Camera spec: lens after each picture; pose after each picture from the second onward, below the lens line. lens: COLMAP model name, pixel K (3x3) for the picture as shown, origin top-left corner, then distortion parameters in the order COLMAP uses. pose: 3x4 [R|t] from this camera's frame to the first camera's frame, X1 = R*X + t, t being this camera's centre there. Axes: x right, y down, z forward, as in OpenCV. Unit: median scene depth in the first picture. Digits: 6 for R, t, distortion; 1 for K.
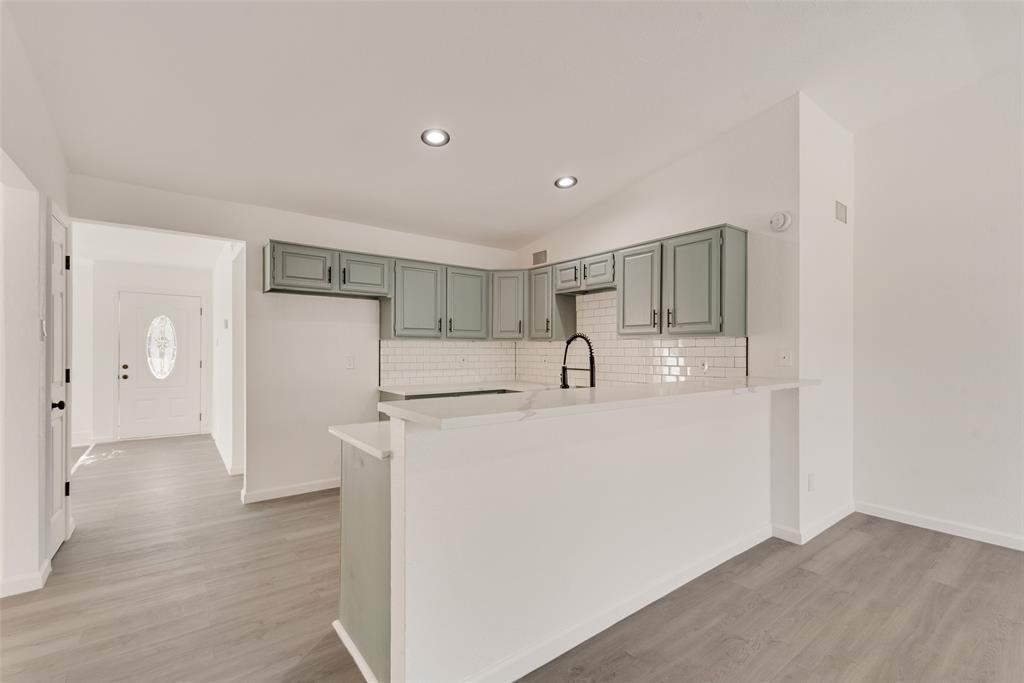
lens RADIAL K [[441.6, 0, 512.0], [0, 441.6, 350.5], [0, 0, 1]] dist [-0.008665, 0.000316]
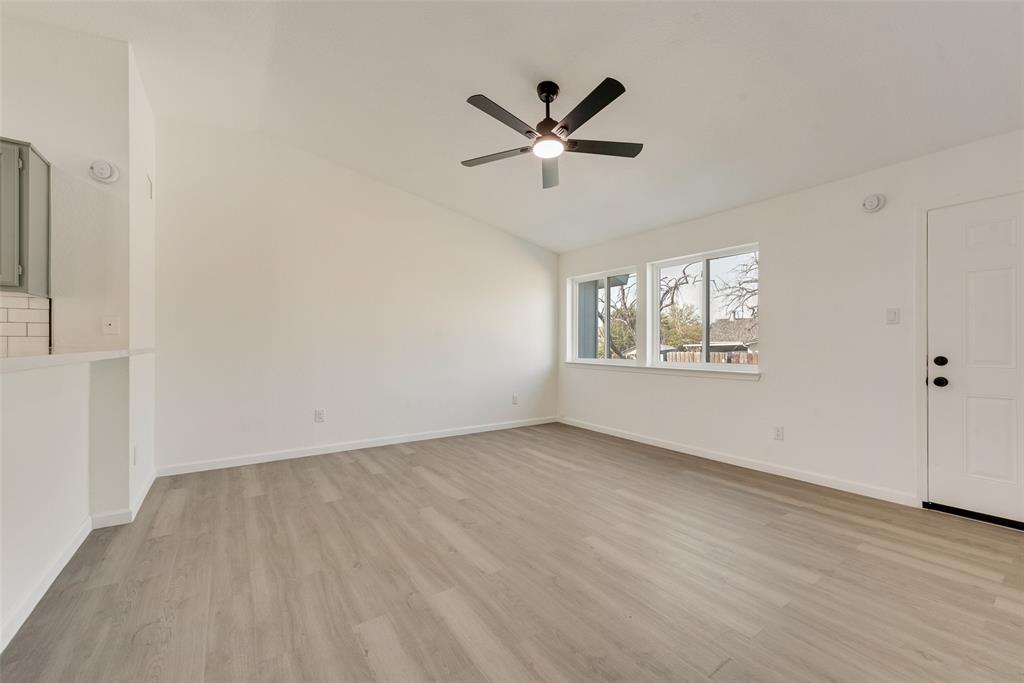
lens RADIAL K [[403.8, 0, 506.4], [0, 403.8, 342.8], [0, 0, 1]] dist [0.011623, -0.000042]
pose [[0.041535, 0.000111, 0.999137, -0.149052], [-0.005863, 0.999983, 0.000133, 0.038991], [-0.999120, -0.005863, 0.041535, 0.122080]]
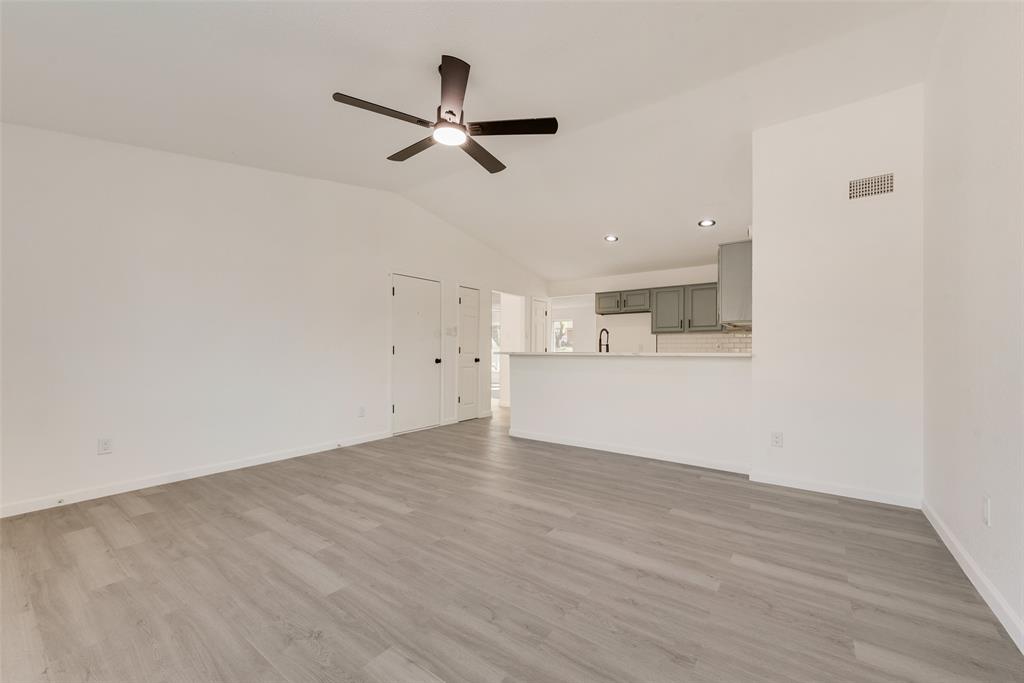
lens RADIAL K [[403.8, 0, 502.4], [0, 403.8, 346.8], [0, 0, 1]] dist [0.011623, -0.000042]
pose [[0.269532, -0.013658, -0.962894, 1.248416], [0.000303, 0.999901, -0.014098, 0.052631], [0.962991, 0.003508, 0.269510, -0.015828]]
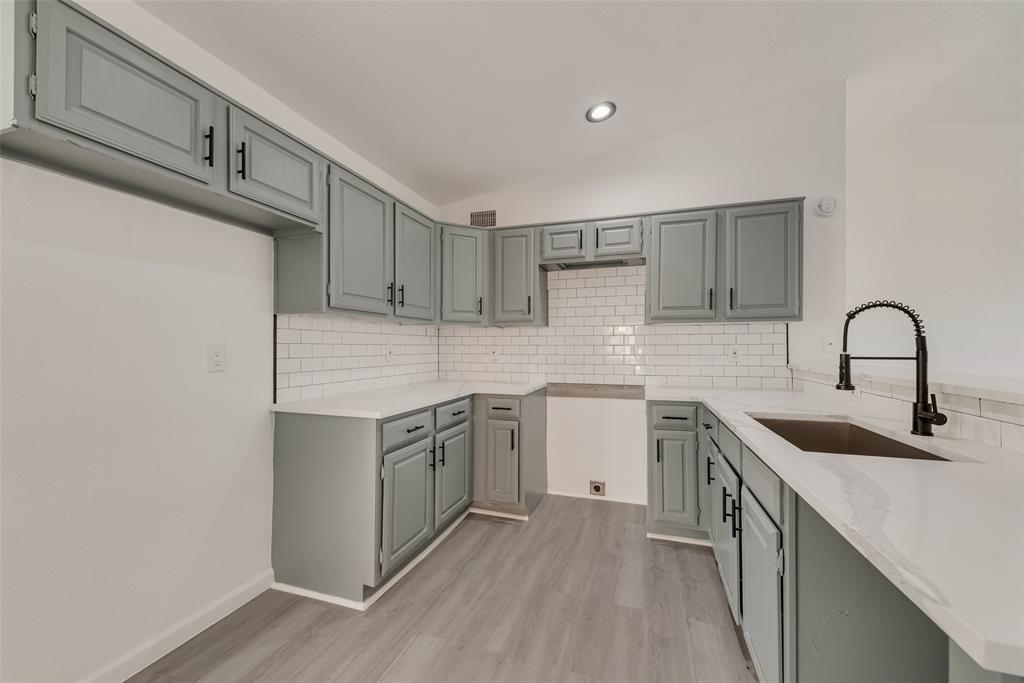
lens RADIAL K [[403.8, 0, 511.8], [0, 403.8, 345.2], [0, 0, 1]] dist [0.011623, -0.000042]
pose [[0.822895, 0.000369, 0.568193, -0.400037], [0.000673, 0.999998, -0.001623, 0.015636], [-0.568192, 0.001718, 0.822894, 0.528774]]
